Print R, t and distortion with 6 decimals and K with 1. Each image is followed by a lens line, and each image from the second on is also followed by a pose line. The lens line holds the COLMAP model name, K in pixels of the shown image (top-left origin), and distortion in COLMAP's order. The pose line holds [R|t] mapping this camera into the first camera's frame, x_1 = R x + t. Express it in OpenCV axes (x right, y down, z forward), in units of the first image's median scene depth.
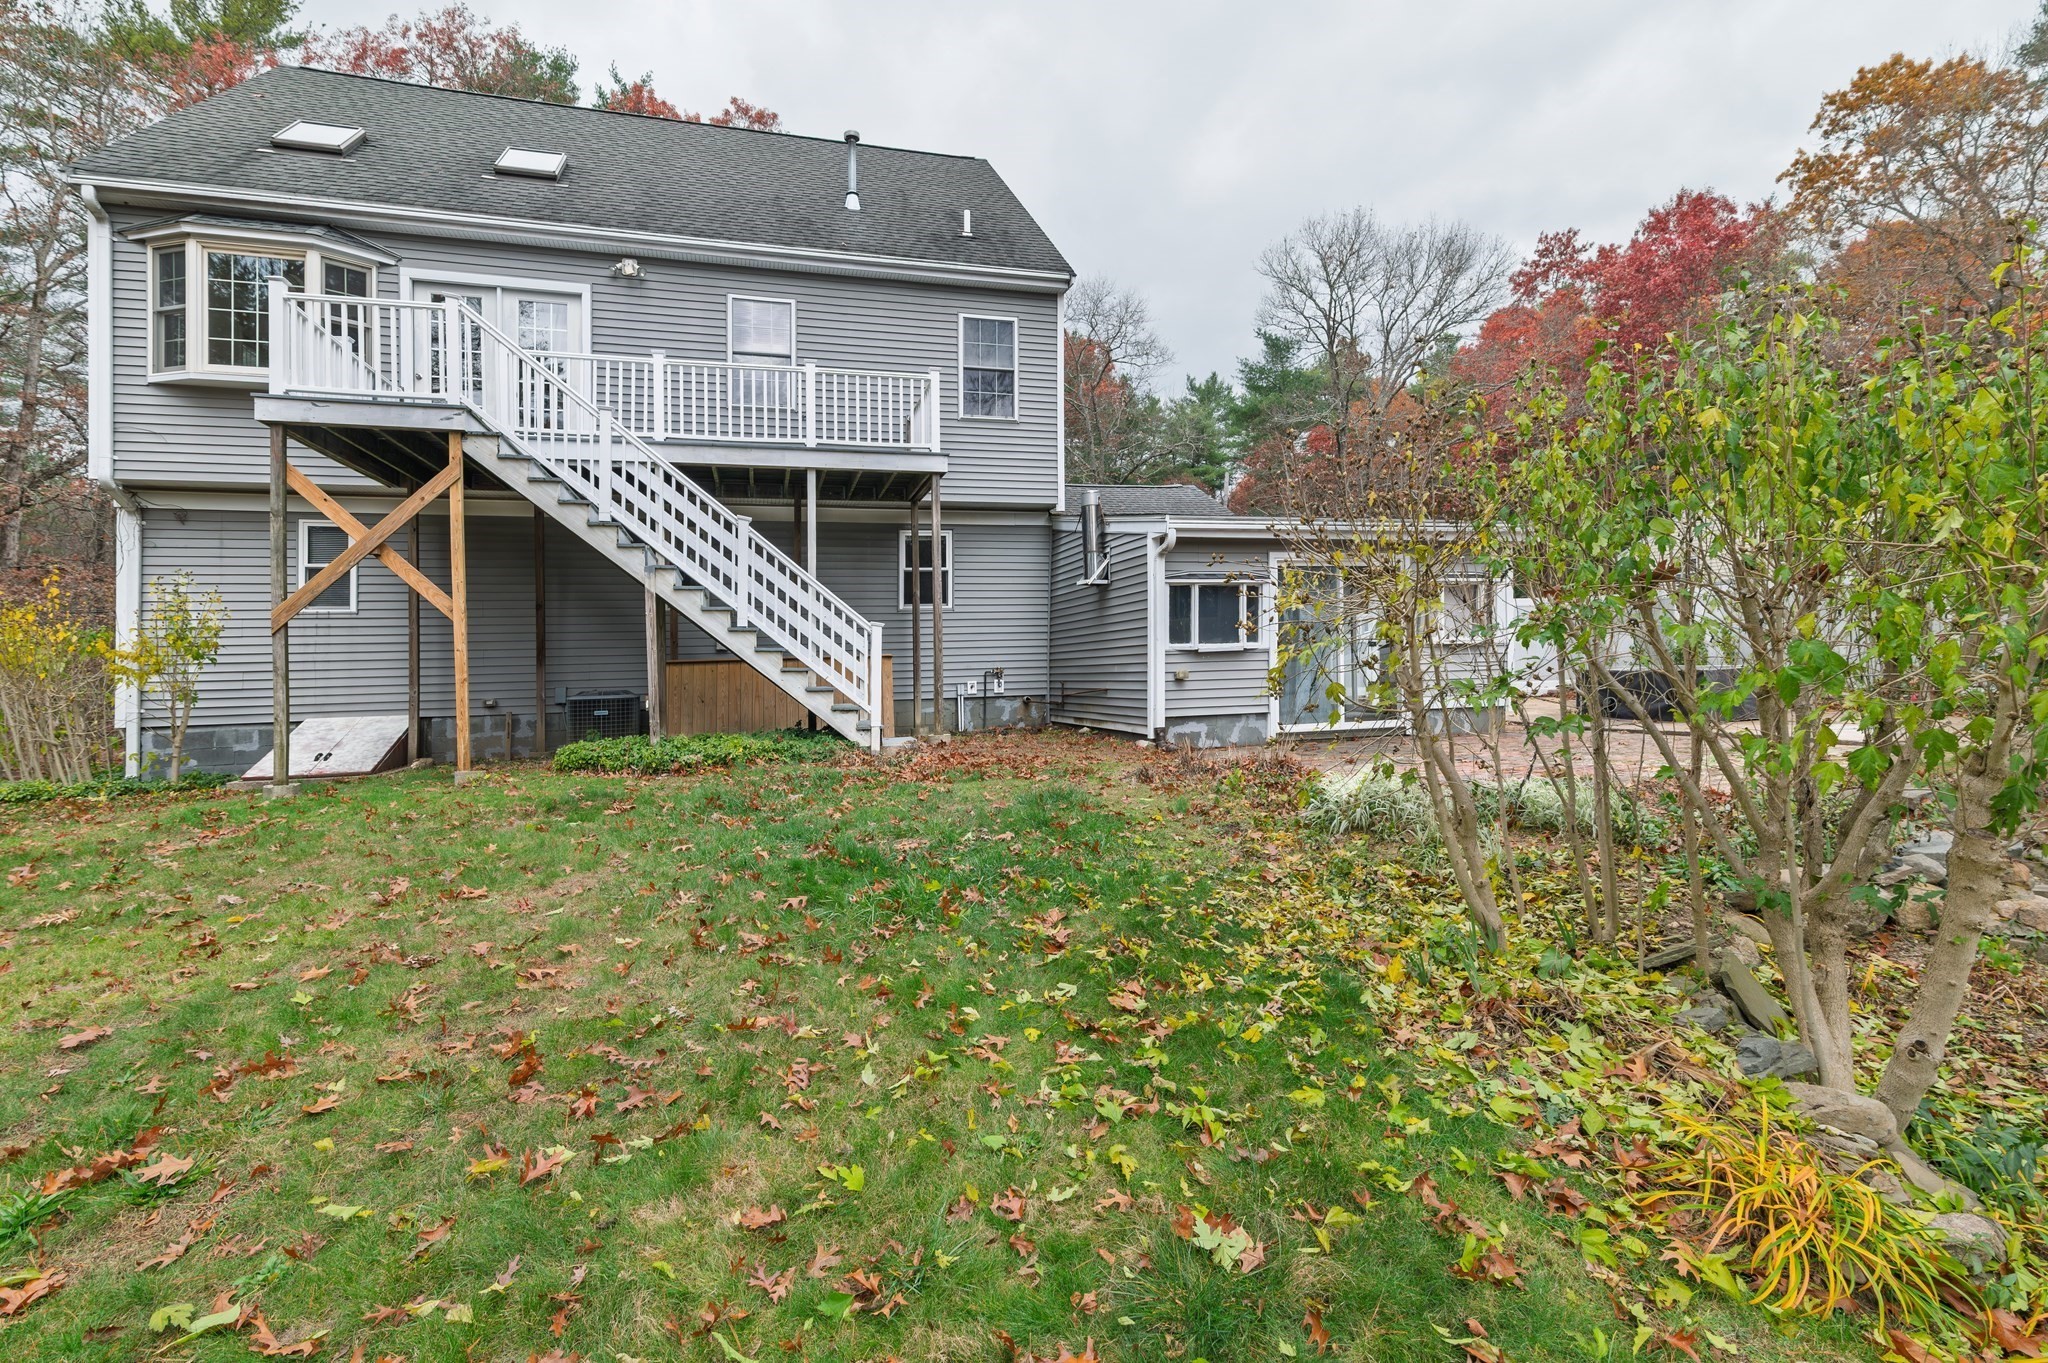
lens RADIAL K [[953.9, 0, 1011.1], [0, 953.9, 670.8], [0, 0, 1]] dist [0.003334, 0.001141]
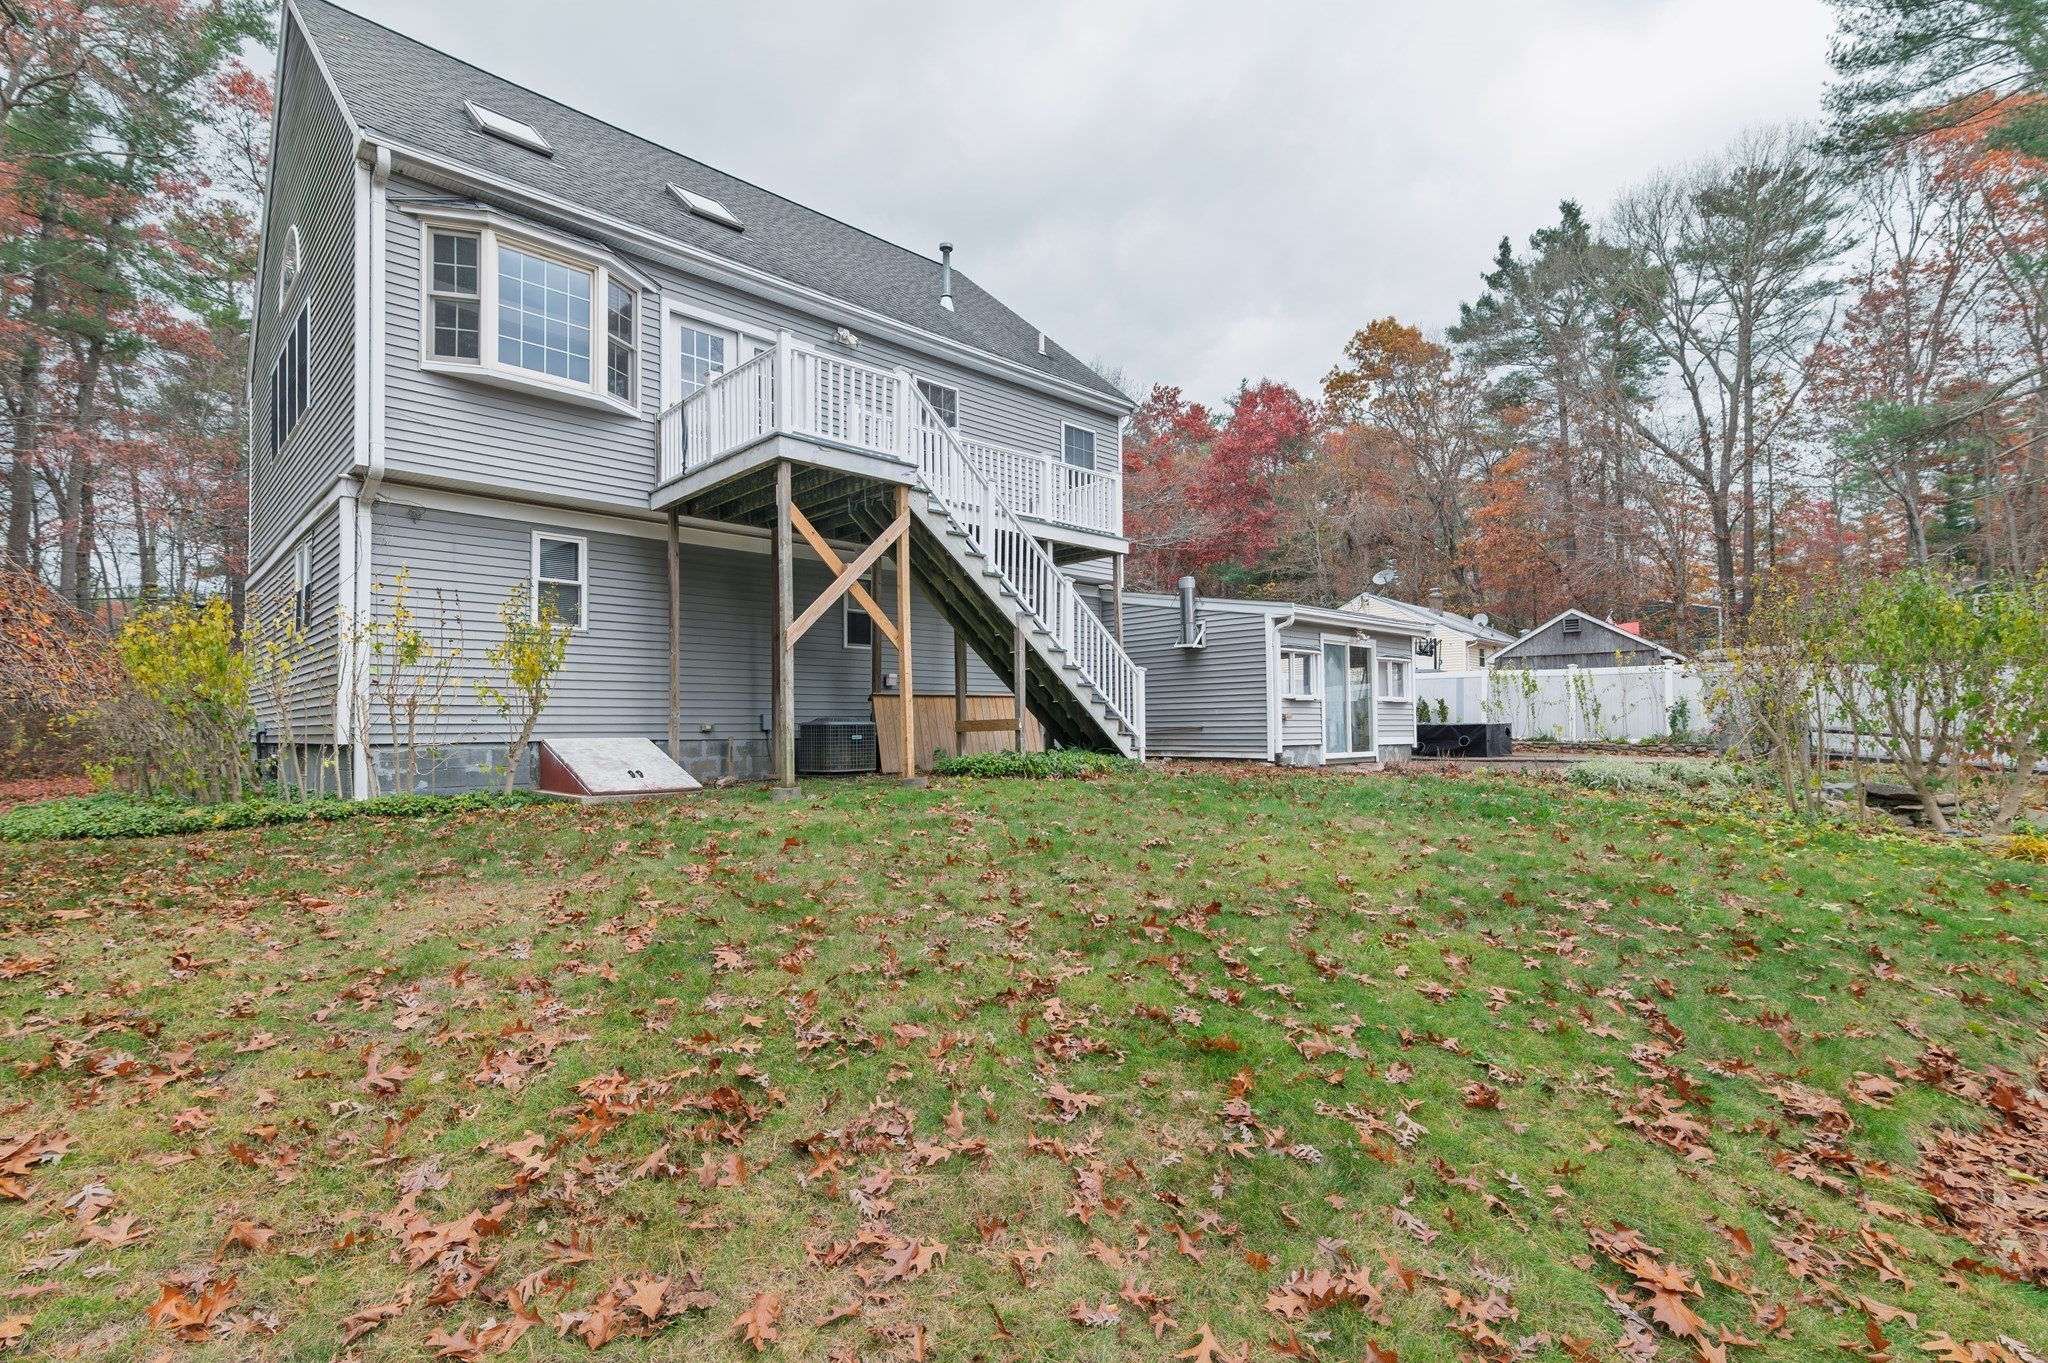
lens RADIAL K [[942.2, 0, 1031.1], [0, 942.2, 709.1], [0, 0, 1]] dist [0.000472, -0.000308]
pose [[0.889867, 0.030468, 0.455202, -0.764800], [-0.017877, 0.999330, -0.031941, 0.043663], [-0.455871, 0.020286, 0.889815, -0.066169]]
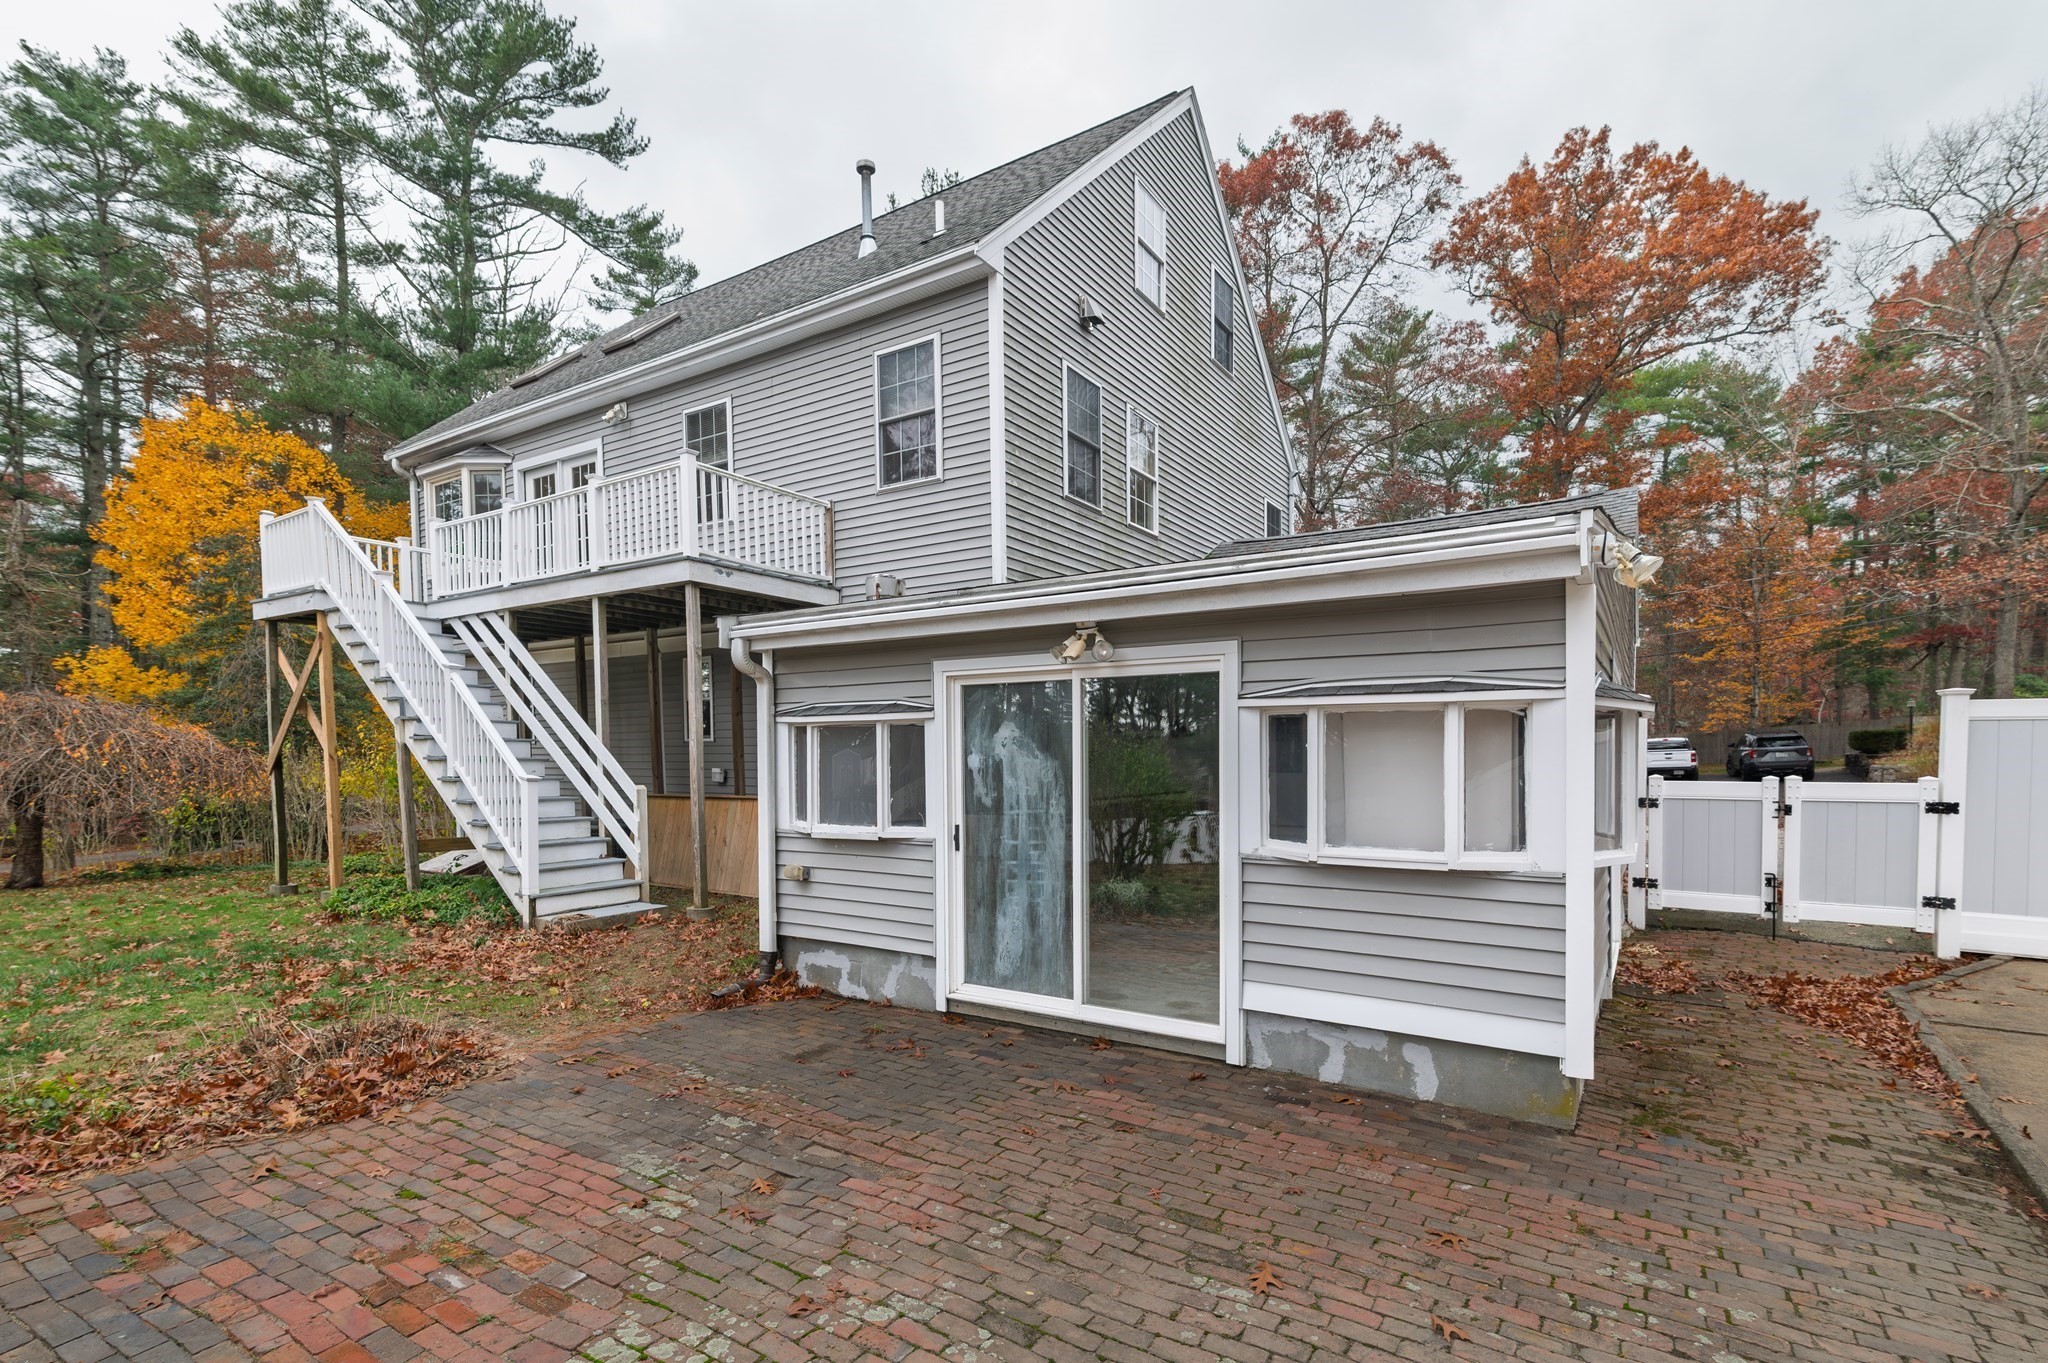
lens RADIAL K [[960.4, 0, 1000.0], [0, 960.4, 806.6], [0, 0, 1]] dist [0.002819, 0.000430]
pose [[0.648698, 0.059975, -0.758679, 0.719895], [-0.023646, 0.997997, 0.058676, -0.076185], [0.760679, -0.020124, 0.648817, 0.688932]]
